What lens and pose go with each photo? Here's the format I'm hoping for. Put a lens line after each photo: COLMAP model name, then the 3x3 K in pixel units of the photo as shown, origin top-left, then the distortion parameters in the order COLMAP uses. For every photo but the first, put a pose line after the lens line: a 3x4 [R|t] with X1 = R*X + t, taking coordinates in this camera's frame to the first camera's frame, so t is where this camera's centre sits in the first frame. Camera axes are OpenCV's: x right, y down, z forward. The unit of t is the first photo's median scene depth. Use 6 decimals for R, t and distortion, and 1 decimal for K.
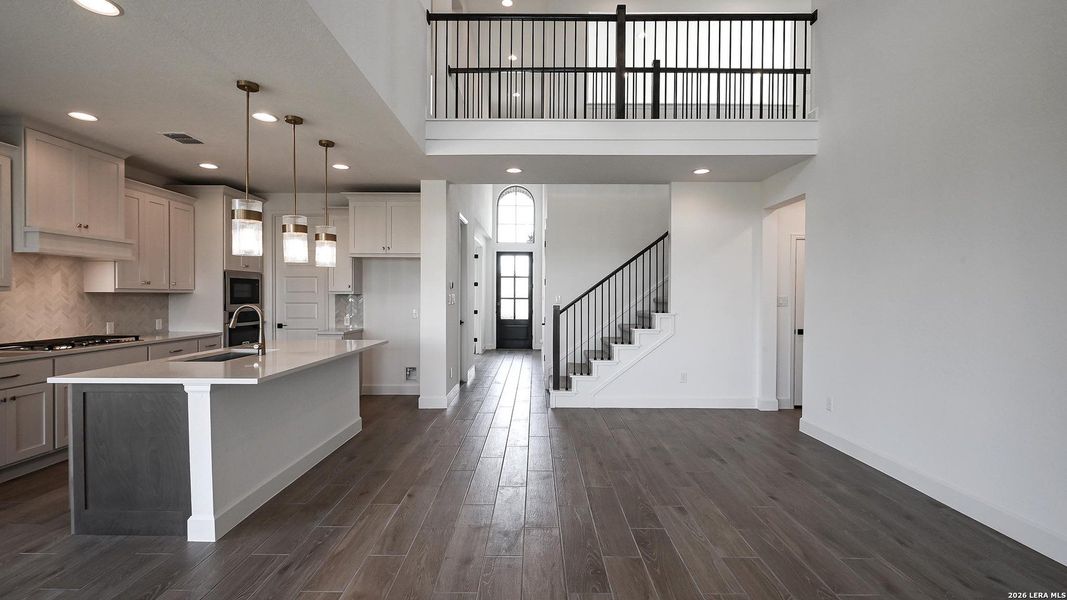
lens RADIAL K [[485.4, 0, 535.4], [0, 485.4, 296.4], [0, 0, 1]] dist [-0.003646, -0.000941]
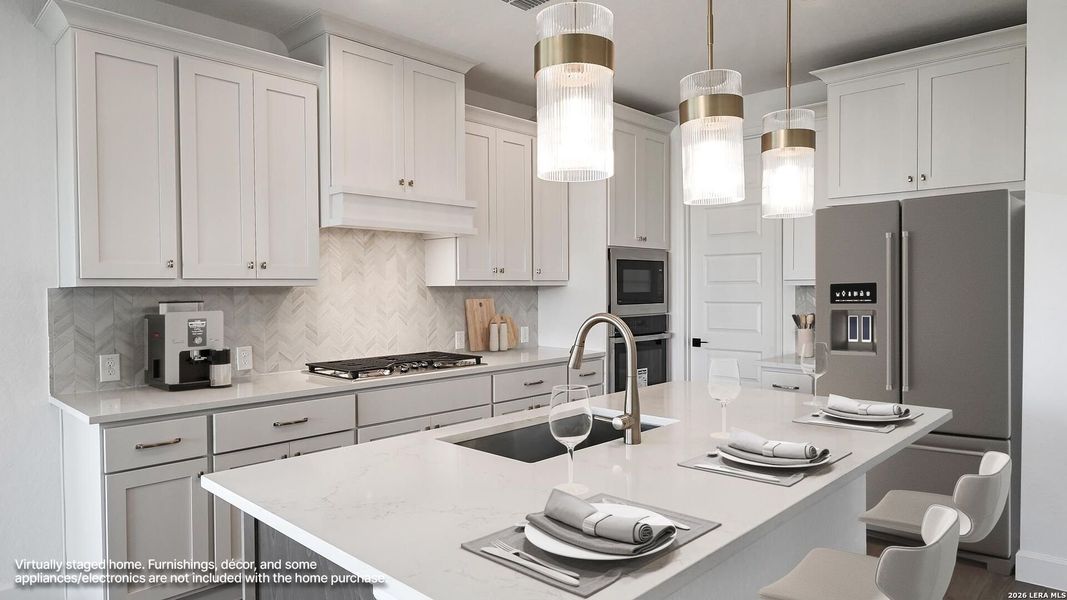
lens RADIAL K [[653.2, 0, 533.8], [0, 653.2, 299.2], [0, 0, 1]] dist [-0.009185, 0.001163]
pose [[0.732551, 0.006017, -0.680685, -0.210244], [0.006647, 0.999850, 0.015991, -0.004198], [0.680679, -0.016239, 0.732401, 0.445705]]
